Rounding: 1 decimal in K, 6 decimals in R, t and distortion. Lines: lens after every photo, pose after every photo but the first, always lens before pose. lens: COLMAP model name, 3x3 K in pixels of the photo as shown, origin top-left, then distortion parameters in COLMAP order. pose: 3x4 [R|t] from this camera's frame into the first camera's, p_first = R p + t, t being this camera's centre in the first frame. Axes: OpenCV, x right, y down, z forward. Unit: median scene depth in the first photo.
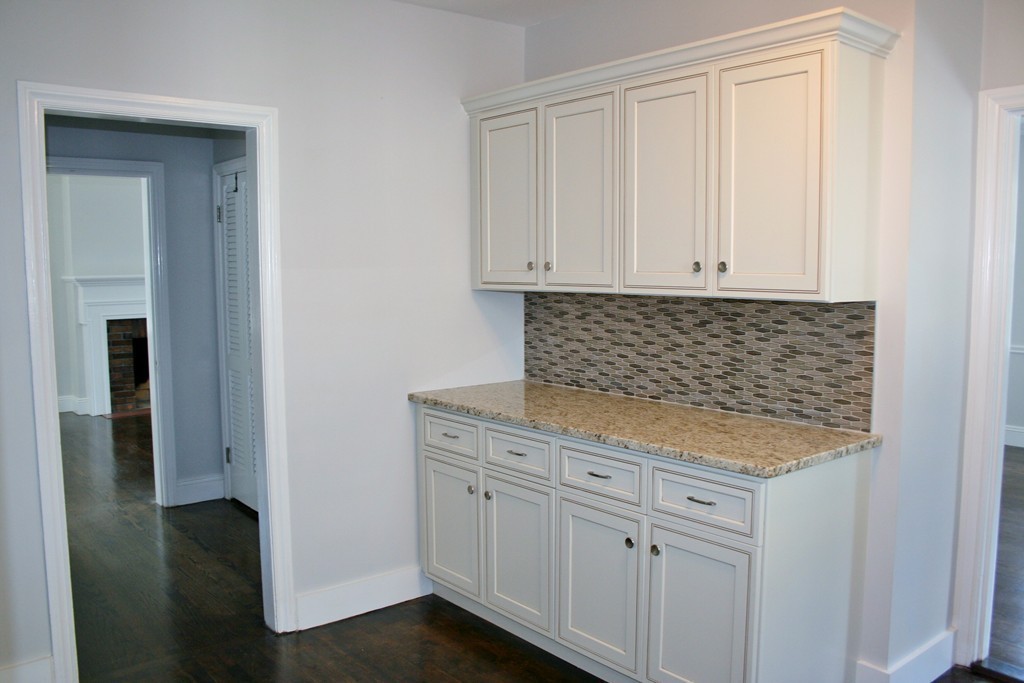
lens RADIAL K [[858.1, 0, 512.0], [0, 858.1, 341.5], [0, 0, 1]] dist [-0.144753, 0.113792]
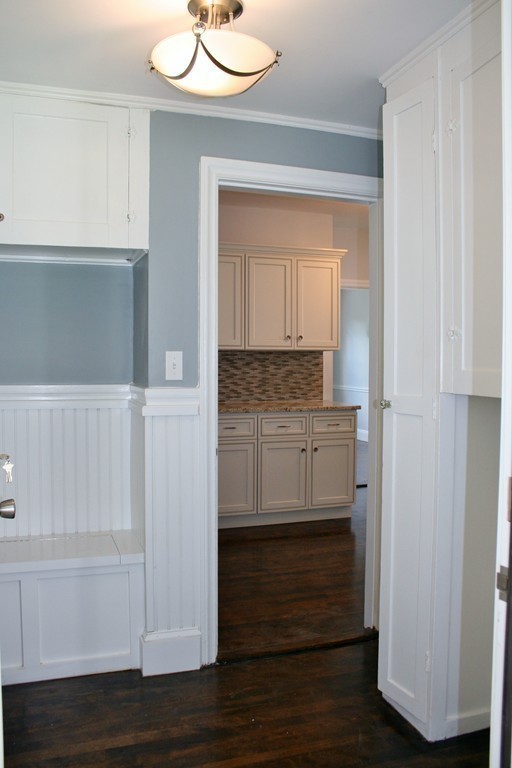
lens RADIAL K [[643.6, 0, 258.4], [0, 643.6, 376.2], [0, 0, 1]] dist [-0.144753, 0.113792]
pose [[0.346257, -0.023947, 0.937834, -1.488300], [0.081276, 0.996681, -0.004559, 0.022929], [-0.934612, 0.077802, 0.347054, 0.435800]]
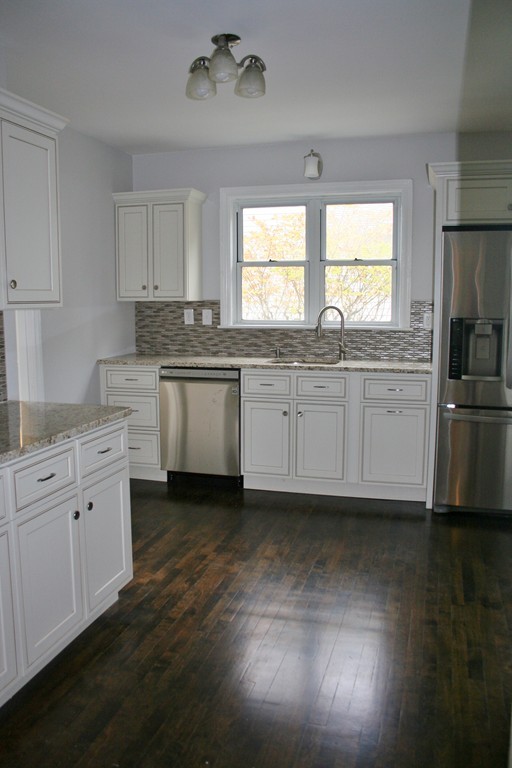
lens RADIAL K [[643.6, 0, 258.4], [0, 643.6, 376.2], [0, 0, 1]] dist [-0.144753, 0.113792]
pose [[-0.569431, -0.098301, 0.816140, -0.660279], [0.078194, 0.981845, 0.172817, -0.081634], [-0.818312, 0.162225, -0.551407, 1.157023]]
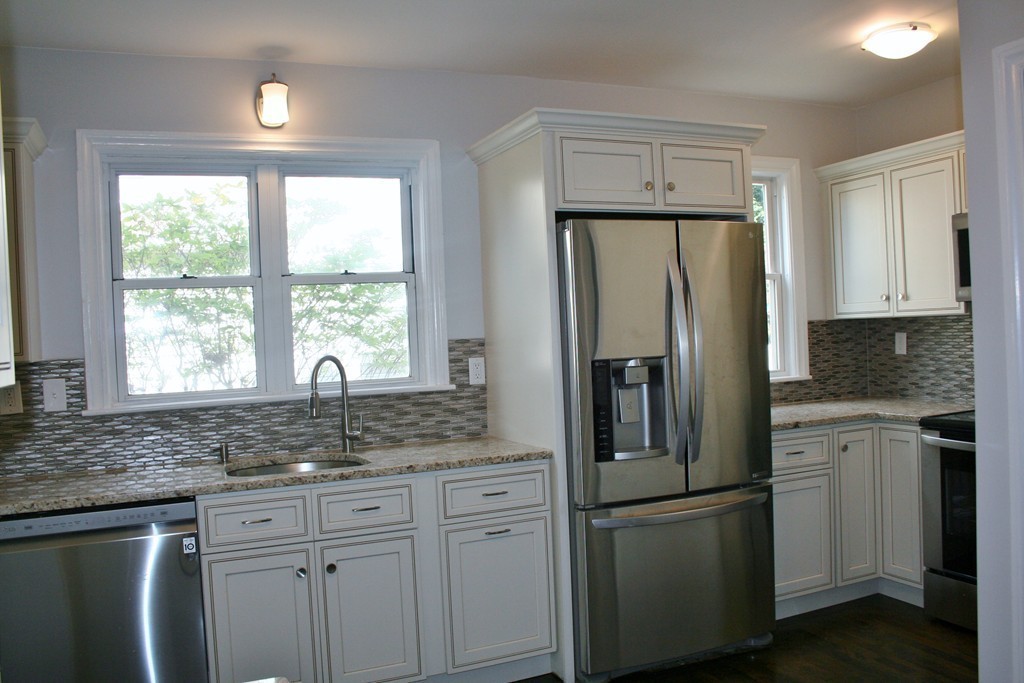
lens RADIAL K [[858.1, 0, 512.0], [0, 858.1, 341.5], [0, 0, 1]] dist [-0.144753, 0.113792]
pose [[-0.959011, 0.043546, 0.280002, 0.011219], [0.074597, 0.992064, 0.101211, -0.081239], [-0.273373, 0.117949, -0.954649, 1.132858]]
